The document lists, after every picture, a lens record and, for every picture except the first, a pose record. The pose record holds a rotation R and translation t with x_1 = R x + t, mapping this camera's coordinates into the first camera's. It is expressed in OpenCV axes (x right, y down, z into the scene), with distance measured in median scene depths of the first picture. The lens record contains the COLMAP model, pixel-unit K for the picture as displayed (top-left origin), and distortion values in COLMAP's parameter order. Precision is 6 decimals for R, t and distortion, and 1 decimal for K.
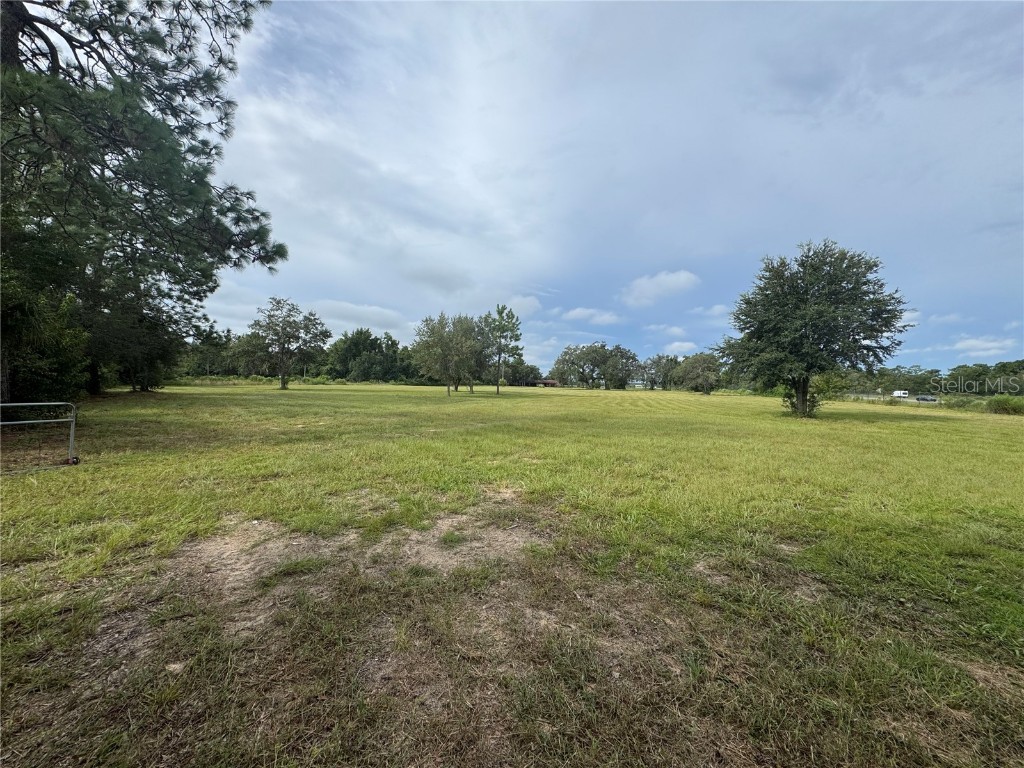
lens RADIAL K [[405.7, 0, 512.3], [0, 405.7, 387.0], [0, 0, 1]] dist [0.000672, 0.000223]
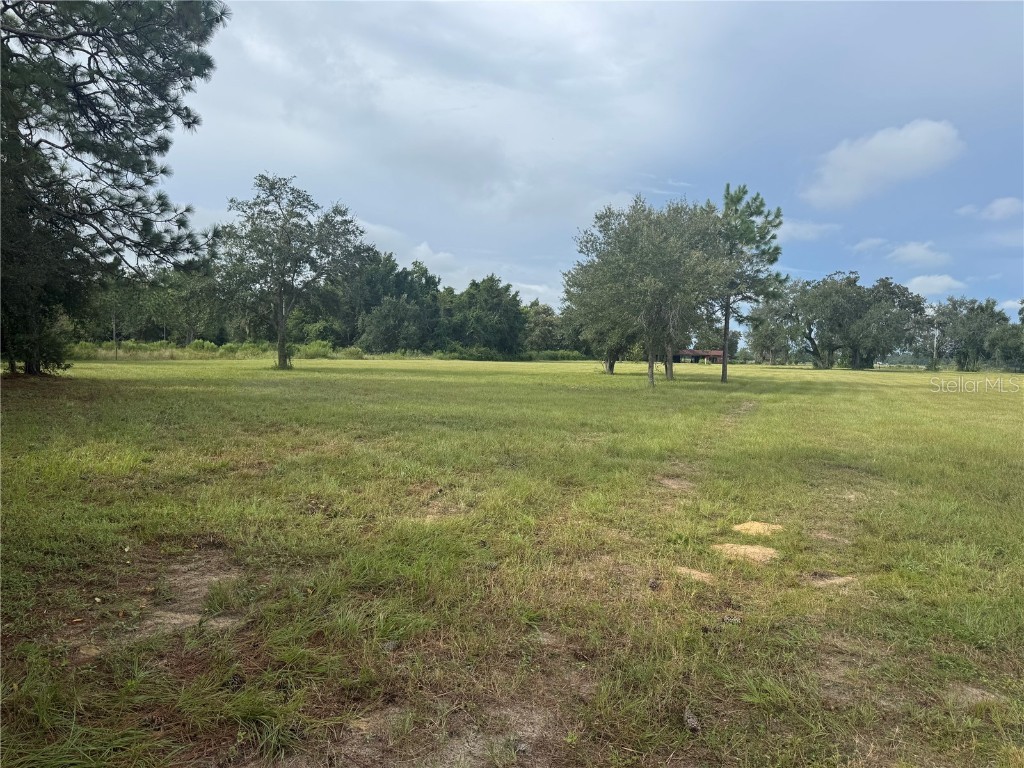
lens RADIAL K [[718.9, 0, 518.8], [0, 718.9, 384.1], [0, 0, 1]] dist [0.049483, -0.047851]
pose [[0.993456, 0.006253, -0.114042, -1.070562], [-0.002827, 0.999541, 0.030172, -0.015179], [0.114178, -0.029652, 0.993018, 1.007442]]
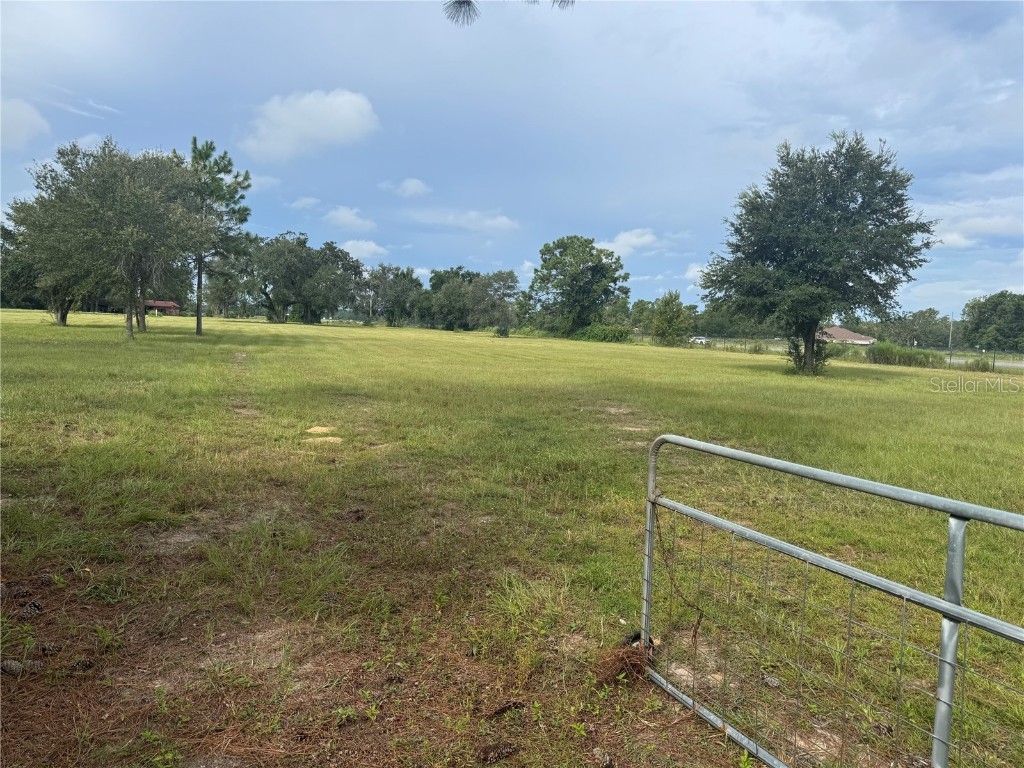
lens RADIAL K [[718.9, 0, 518.8], [0, 718.9, 384.1], [0, 0, 1]] dist [0.049483, -0.047851]
pose [[0.816736, -0.030793, 0.576189, -1.339127], [-0.022381, 0.996133, 0.084960, -0.022150], [-0.576577, -0.082286, 0.812889, 0.631360]]
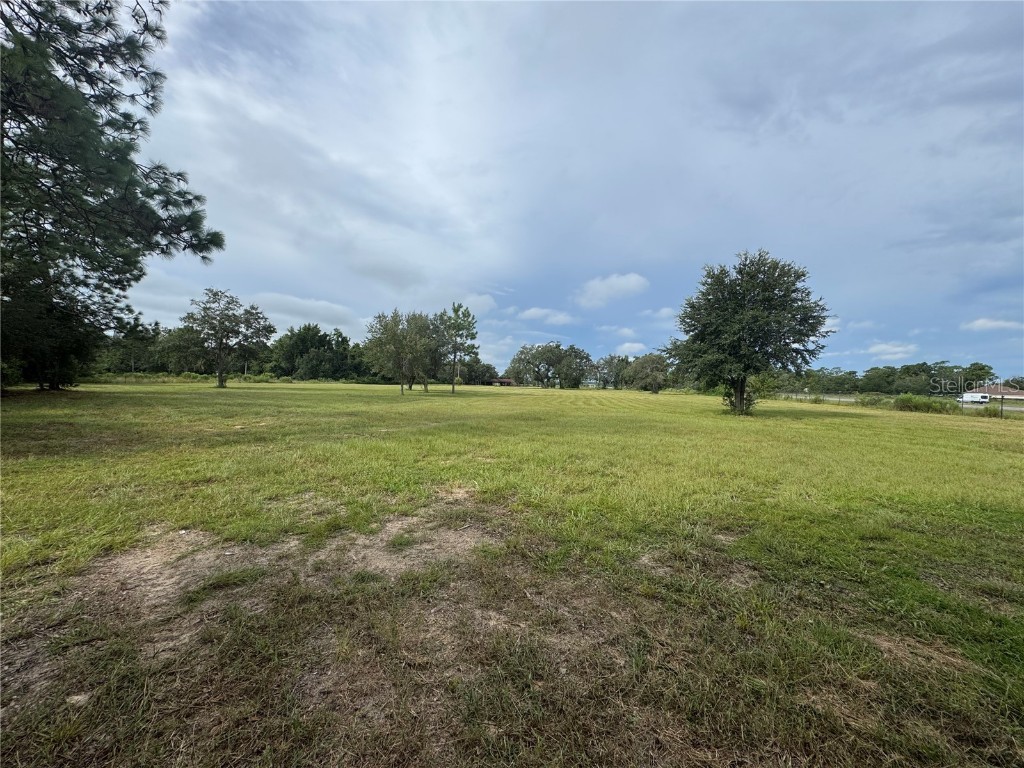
lens RADIAL K [[405.7, 0, 512.3], [0, 405.7, 387.0], [0, 0, 1]] dist [0.000672, 0.000223]
pose [[0.994160, 0.002398, 0.107889, 0.004148], [-0.002691, 0.999993, 0.002573, -0.000034], [-0.107882, -0.002848, 0.994160, 0.002262]]
